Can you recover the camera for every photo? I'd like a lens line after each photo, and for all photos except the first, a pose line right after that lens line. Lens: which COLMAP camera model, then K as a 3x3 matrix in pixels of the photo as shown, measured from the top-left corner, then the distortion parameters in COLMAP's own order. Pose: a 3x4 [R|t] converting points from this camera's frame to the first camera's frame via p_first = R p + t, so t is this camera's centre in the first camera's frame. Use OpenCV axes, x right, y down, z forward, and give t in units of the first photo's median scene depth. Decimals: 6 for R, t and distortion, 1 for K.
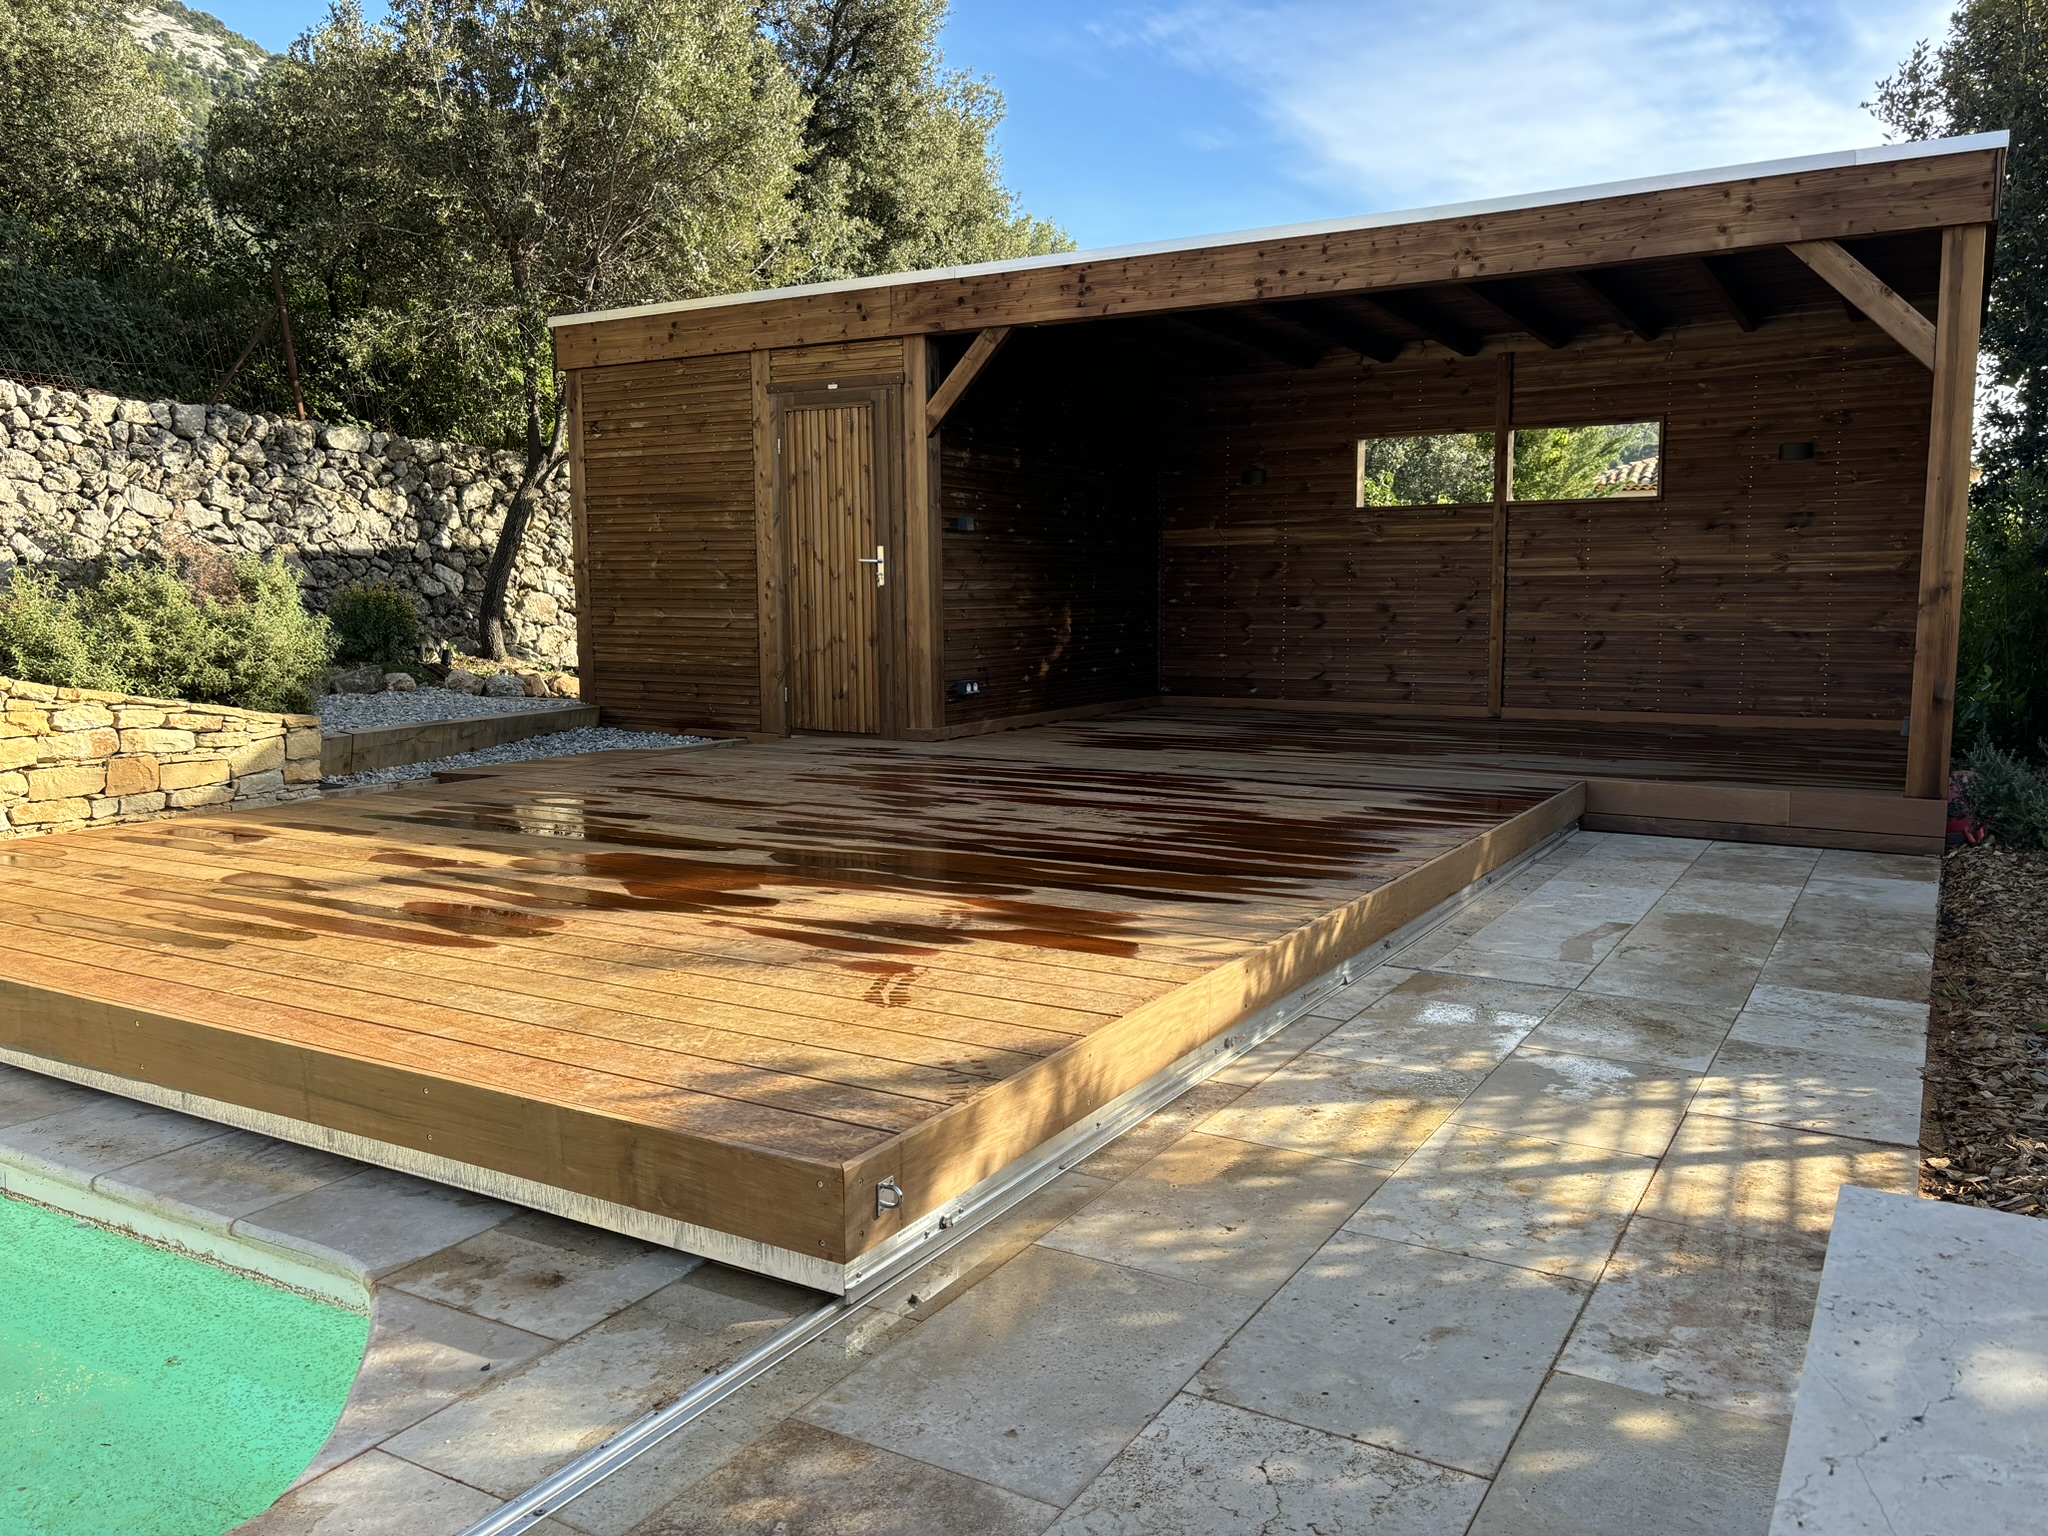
lens RADIAL K [[1531.2, 0, 1043.7], [0, 1531.2, 763.4], [0, 0, 1]] dist [0.051385, -0.052935]
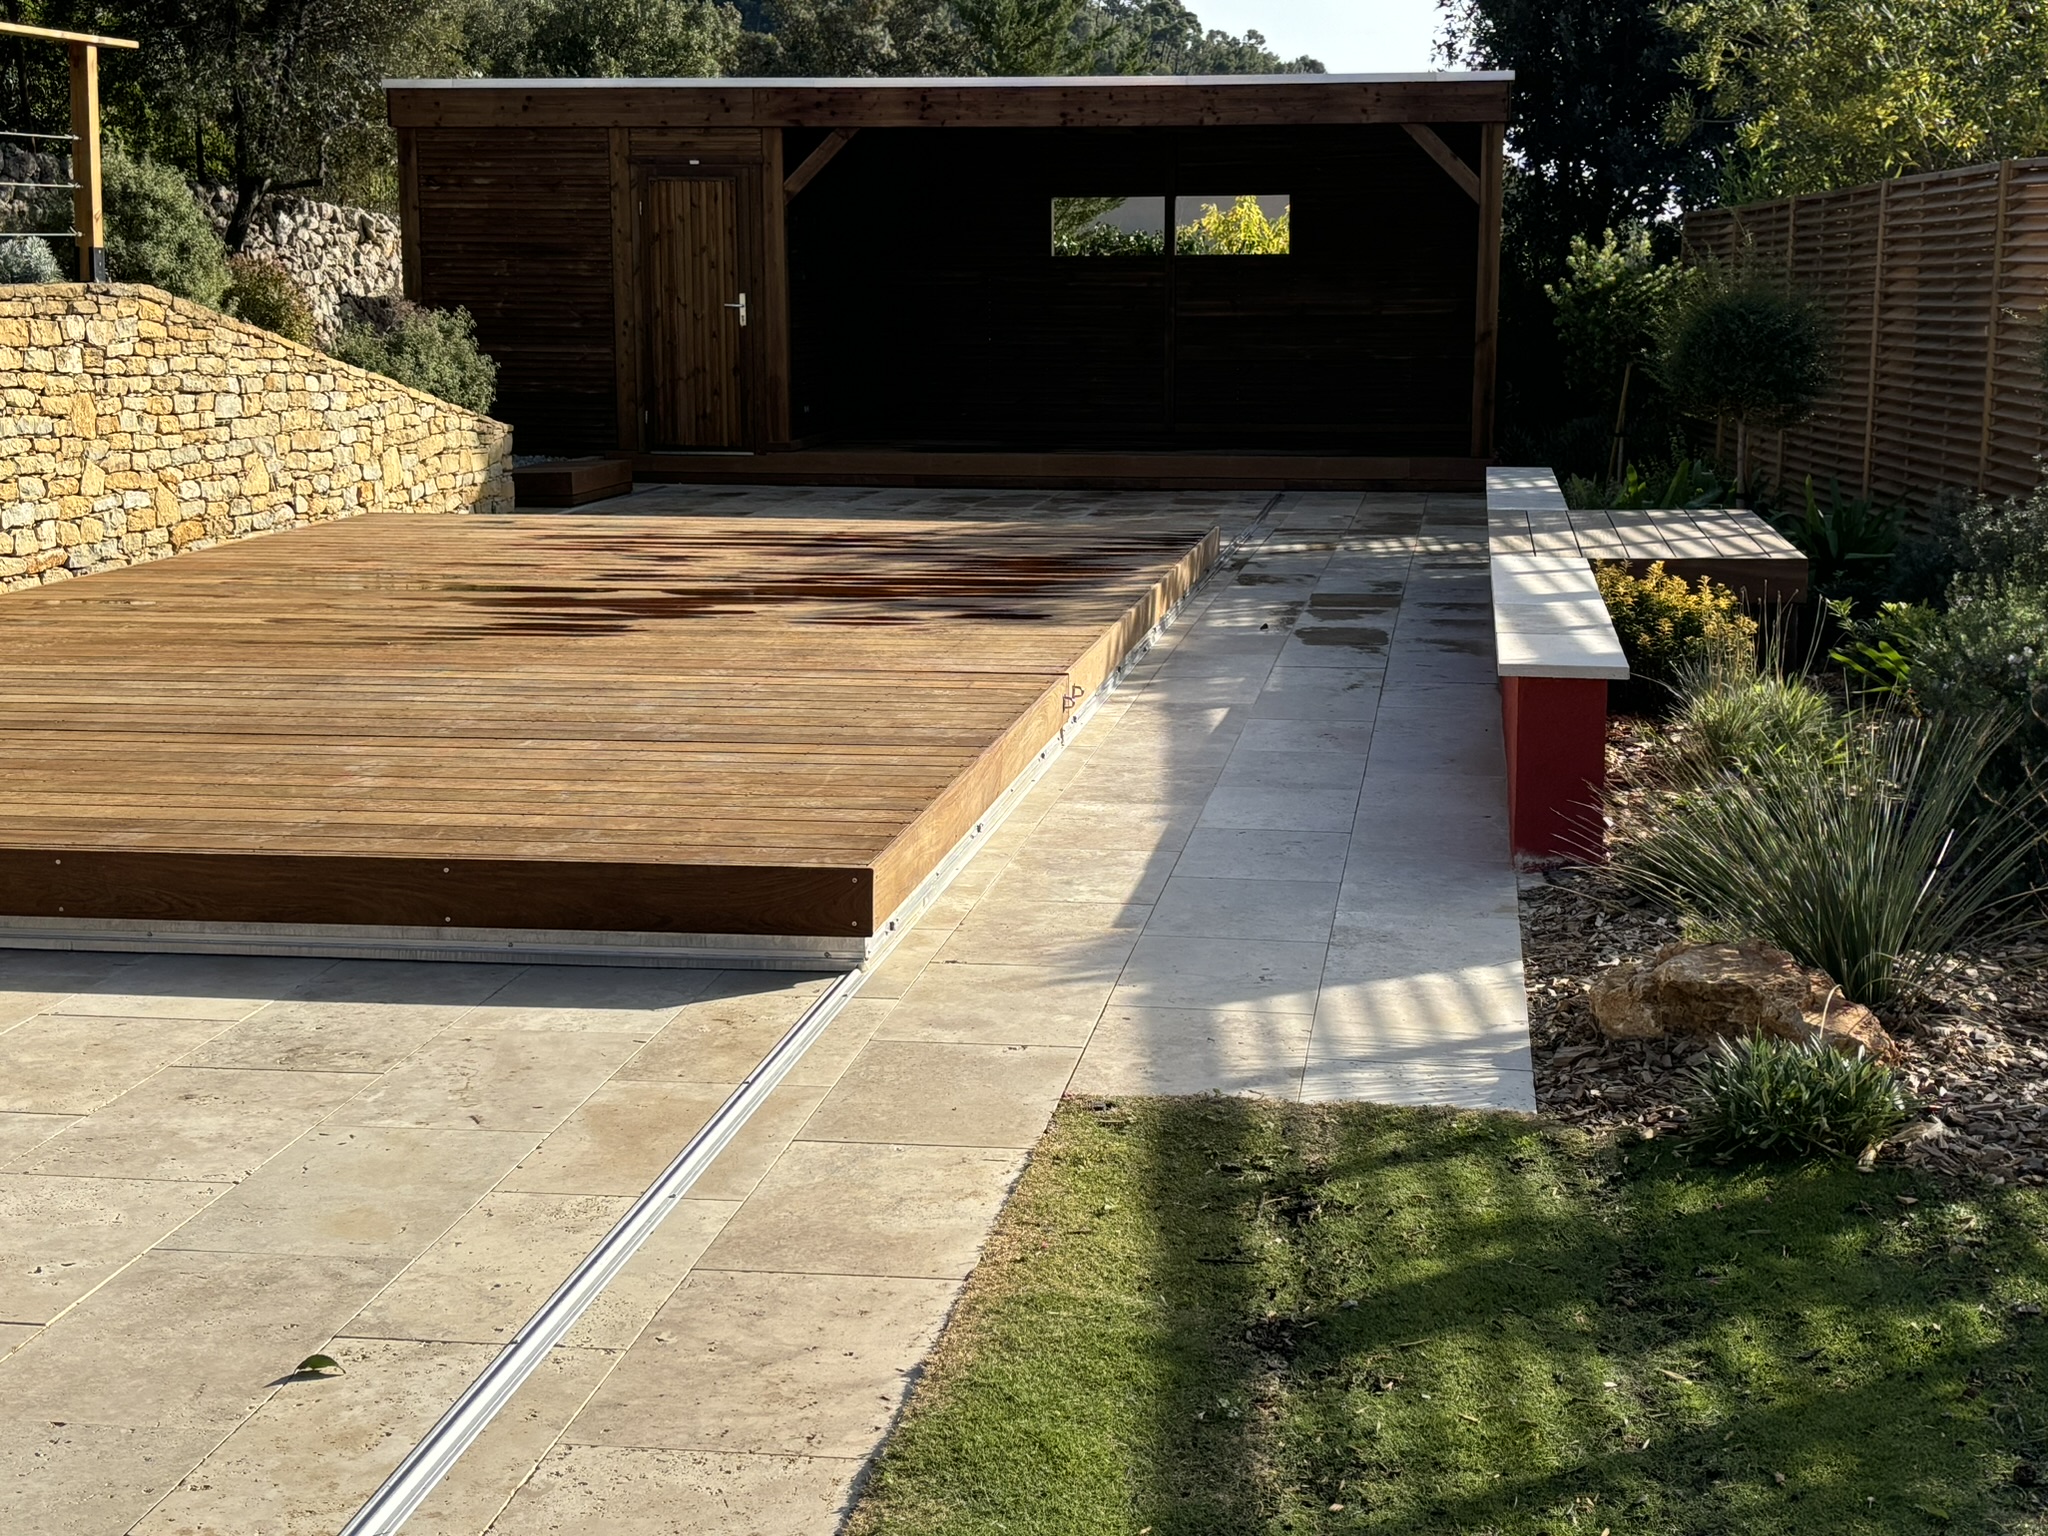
lens RADIAL K [[3357.4, 0, 940.1], [0, 3357.4, 785.7], [0, 0, 1]] dist [0.103245, 0.000000]
pose [[0.930768, -0.050639, 0.362087, -0.956463], [0.036951, 0.998320, 0.044634, 0.139303], [-0.363739, -0.028165, 0.931075, -1.595847]]
